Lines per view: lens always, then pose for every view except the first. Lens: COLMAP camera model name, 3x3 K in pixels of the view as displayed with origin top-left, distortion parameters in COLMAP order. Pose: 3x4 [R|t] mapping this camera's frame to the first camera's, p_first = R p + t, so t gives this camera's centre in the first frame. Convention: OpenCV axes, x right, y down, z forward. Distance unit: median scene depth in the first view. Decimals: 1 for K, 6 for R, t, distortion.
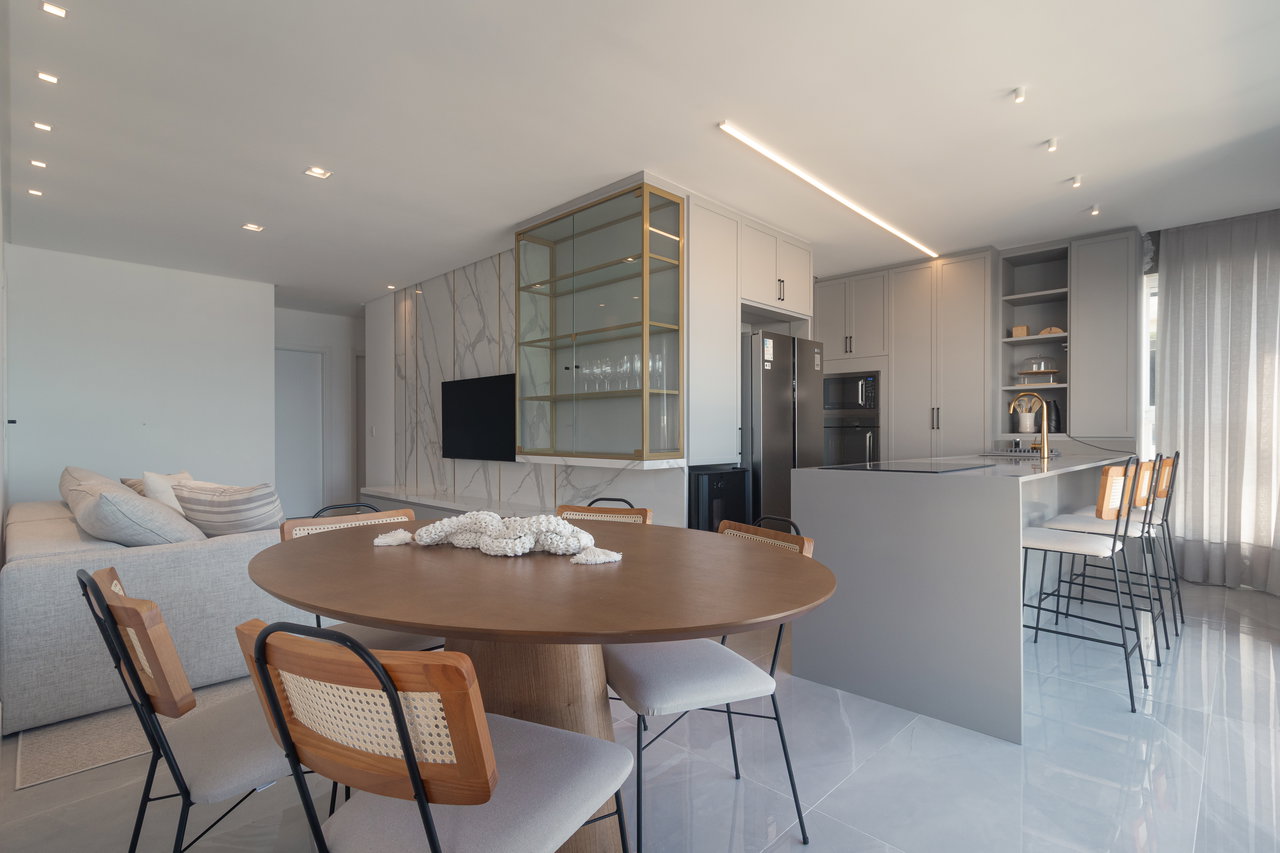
lens RADIAL K [[603.6, 0, 649.3], [0, 603.6, 435.5], [0, 0, 1]] dist [-0.000038, 0.000320]
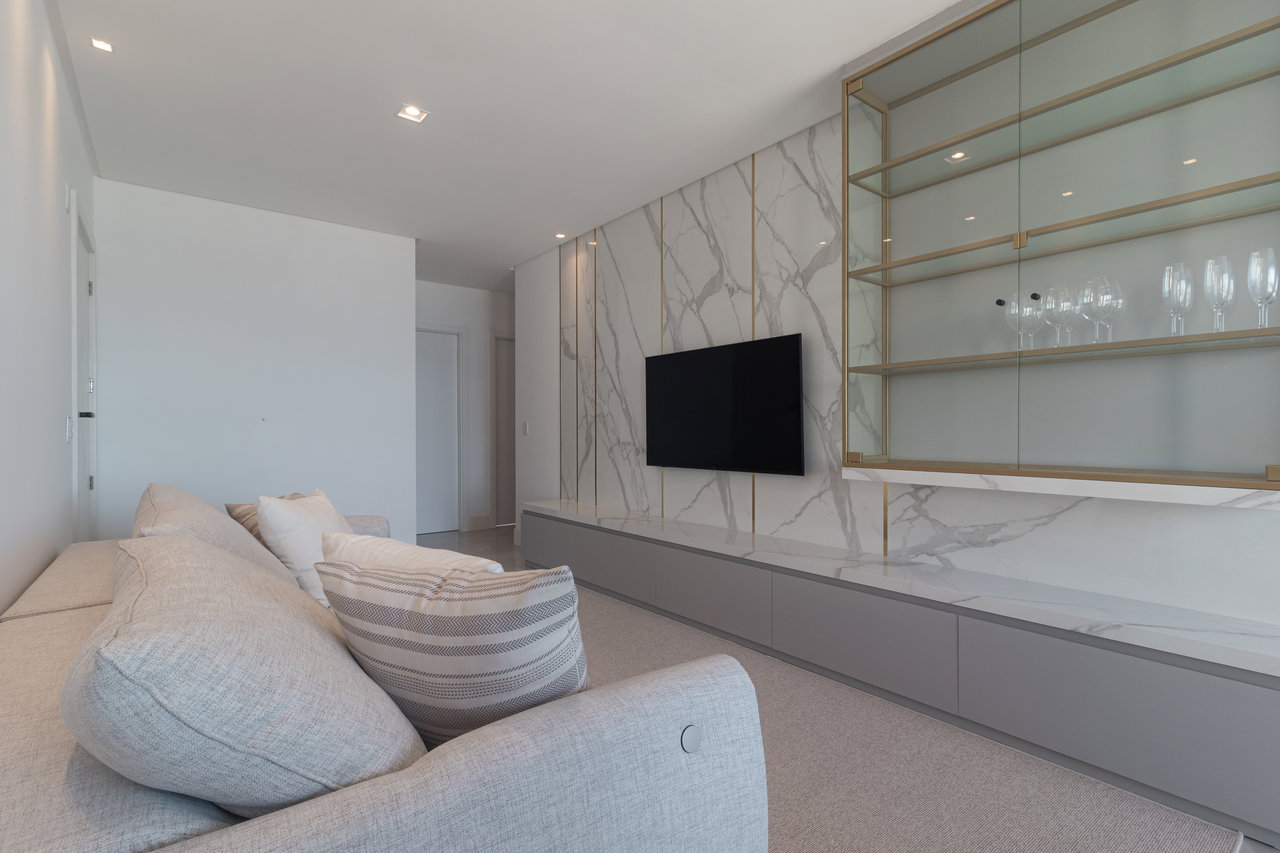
lens RADIAL K [[593.1, 0, 635.0], [0, 593.1, 432.4], [0, 0, 1]] dist [0.000403, -0.000061]
pose [[0.989997, -0.002417, -0.141069, -0.286622], [0.002292, 0.999997, -0.001047, -0.000729], [0.141072, 0.000713, 0.989999, 0.349661]]
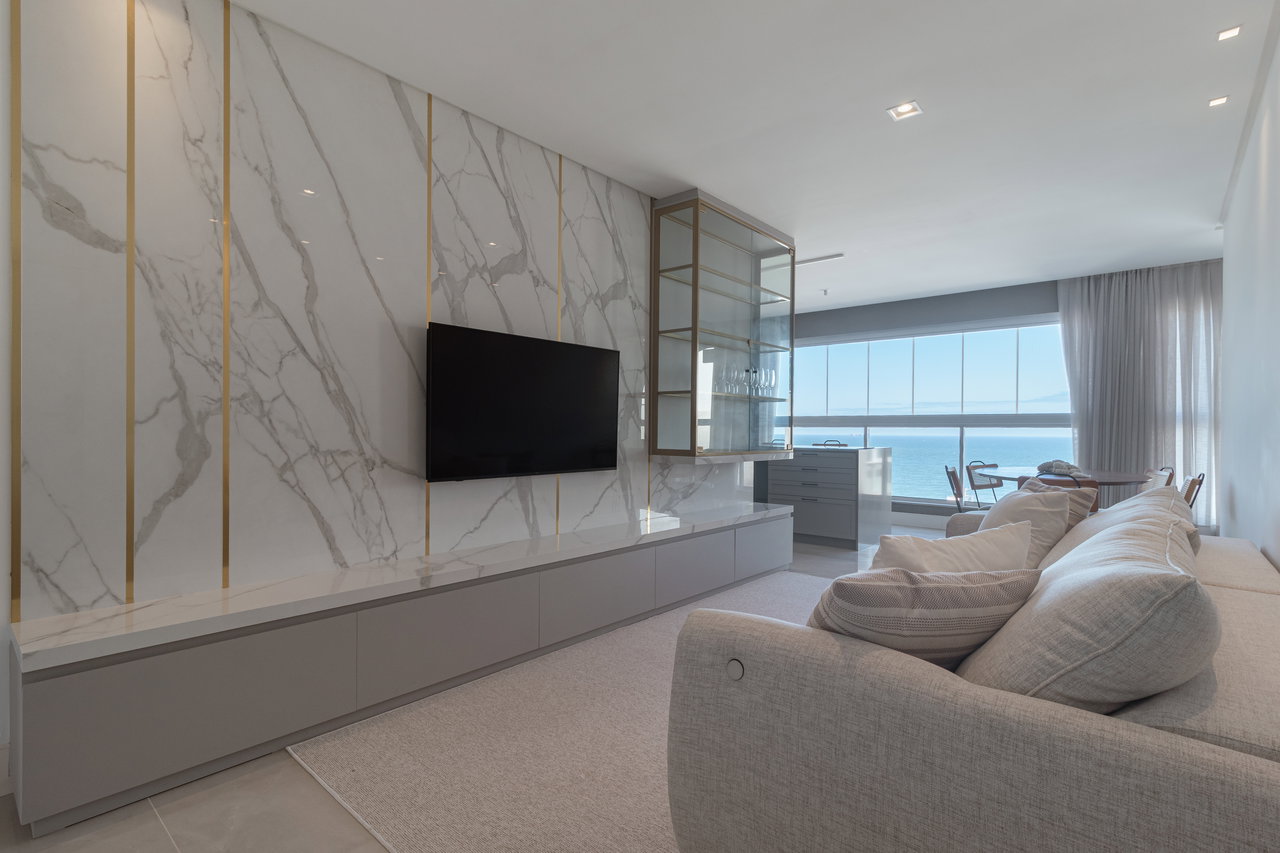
lens RADIAL K [[603.6, 0, 649.3], [0, 603.6, 435.5], [0, 0, 1]] dist [-0.000038, 0.000320]
pose [[-0.055457, -0.006979, 0.998437, -0.911912], [-0.000472, 0.999976, 0.006964, -0.003390], [-0.998461, -0.000086, -0.055459, 0.945655]]
